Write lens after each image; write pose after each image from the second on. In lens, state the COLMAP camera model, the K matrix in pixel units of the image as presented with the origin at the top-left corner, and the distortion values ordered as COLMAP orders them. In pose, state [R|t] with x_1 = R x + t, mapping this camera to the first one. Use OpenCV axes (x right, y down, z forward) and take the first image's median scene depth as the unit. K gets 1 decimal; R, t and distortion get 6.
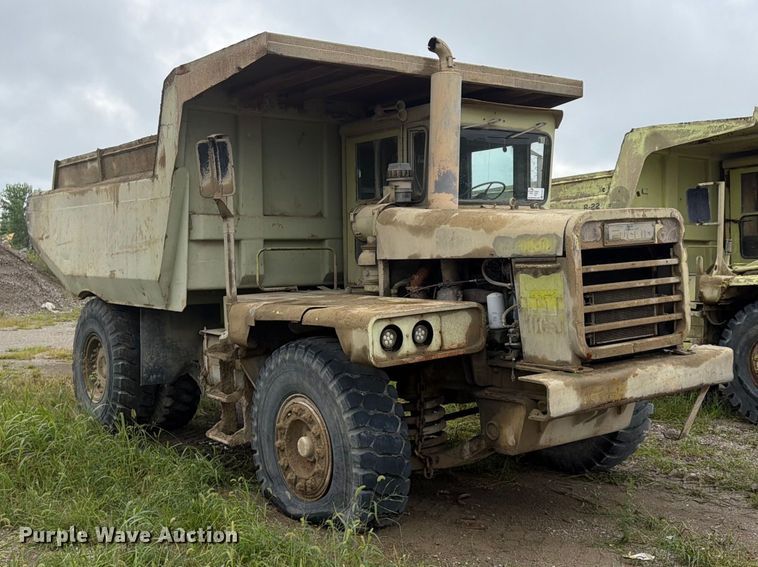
lens RADIAL K [[850.4, 0, 349.7], [0, 850.4, 286.4], [0, 0, 1]] dist [0.142844, -0.003204]
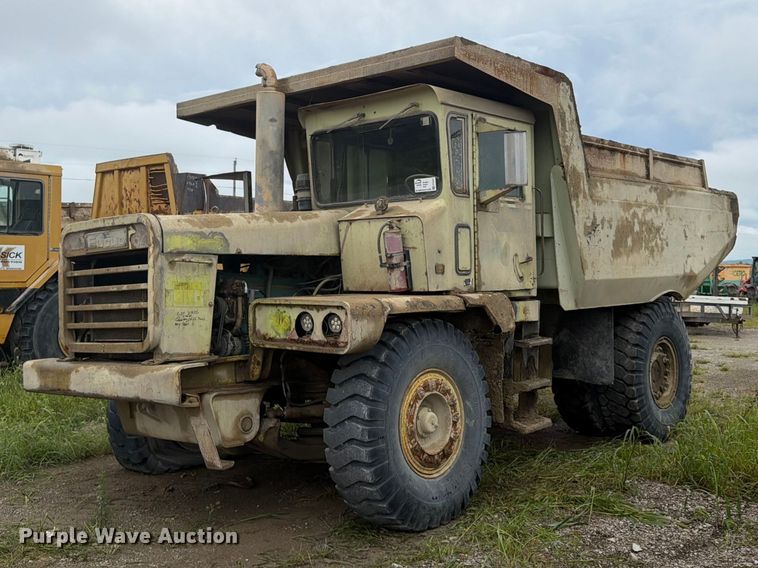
lens RADIAL K [[834.0, 0, 364.0], [0, 834.0, 245.1], [0, 0, 1]] dist [0.253377, -0.642953]
pose [[0.219781, -0.020960, -0.975324, 1.200159], [-0.024833, 0.999325, -0.027072, -0.029986], [0.975233, 0.030170, 0.219112, 0.911306]]
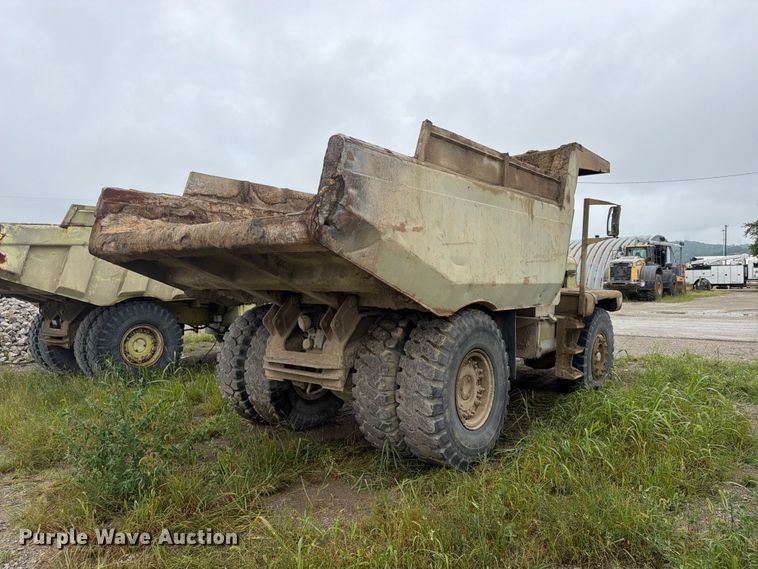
lens RADIAL K [[528.4, 0, 379.0], [0, 528.4, 284.5], [0, 0, 1]] dist [0.158010, -0.280540]
pose [[-0.271486, -0.003538, 0.962436, -1.120734], [0.040739, 0.999055, 0.015164, -0.034534], [-0.961580, 0.043325, -0.271085, 1.754308]]
